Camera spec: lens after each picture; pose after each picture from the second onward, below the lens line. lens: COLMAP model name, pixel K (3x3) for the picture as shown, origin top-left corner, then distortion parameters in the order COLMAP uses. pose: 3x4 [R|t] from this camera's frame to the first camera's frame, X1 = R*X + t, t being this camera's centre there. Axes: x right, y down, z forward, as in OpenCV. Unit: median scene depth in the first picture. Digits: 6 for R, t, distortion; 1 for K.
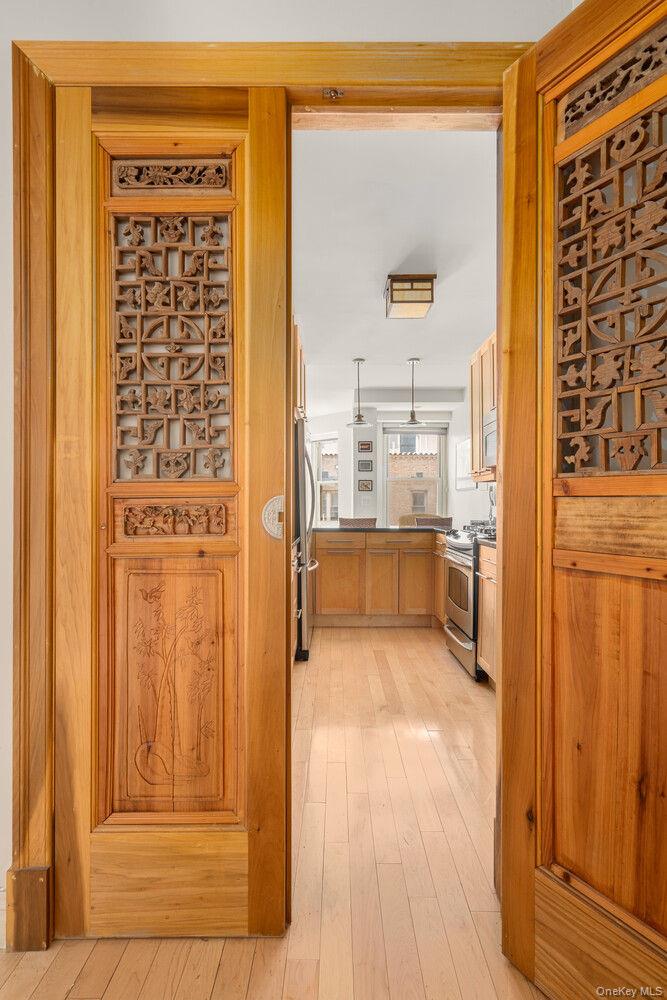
lens RADIAL K [[487.3, 0, 333.7], [0, 487.3, 496.8], [0, 0, 1]] dist [-0.004749, -0.000527]
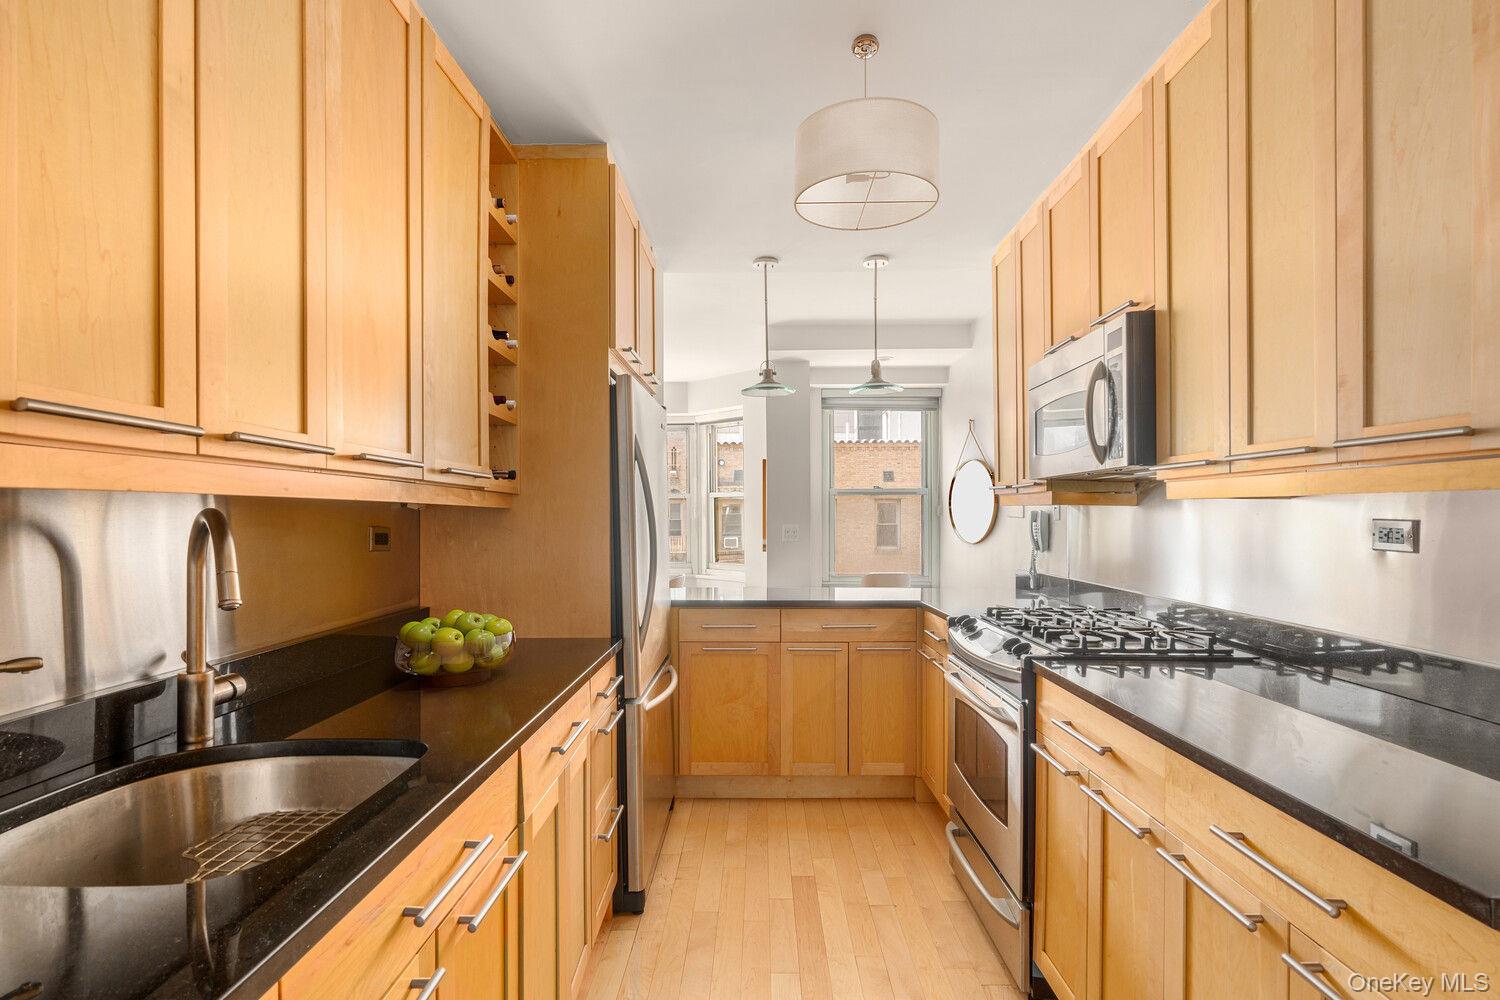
lens RADIAL K [[737.4, 0, 750.7], [0, 737.4, 504.4], [0, 0, 1]] dist [0.001275, 0.000030]
pose [[0.999941, -0.004365, -0.009899, 0.043765], [0.004344, 0.999988, -0.002176, -0.030358], [0.009909, 0.002132, 0.999949, 0.257155]]
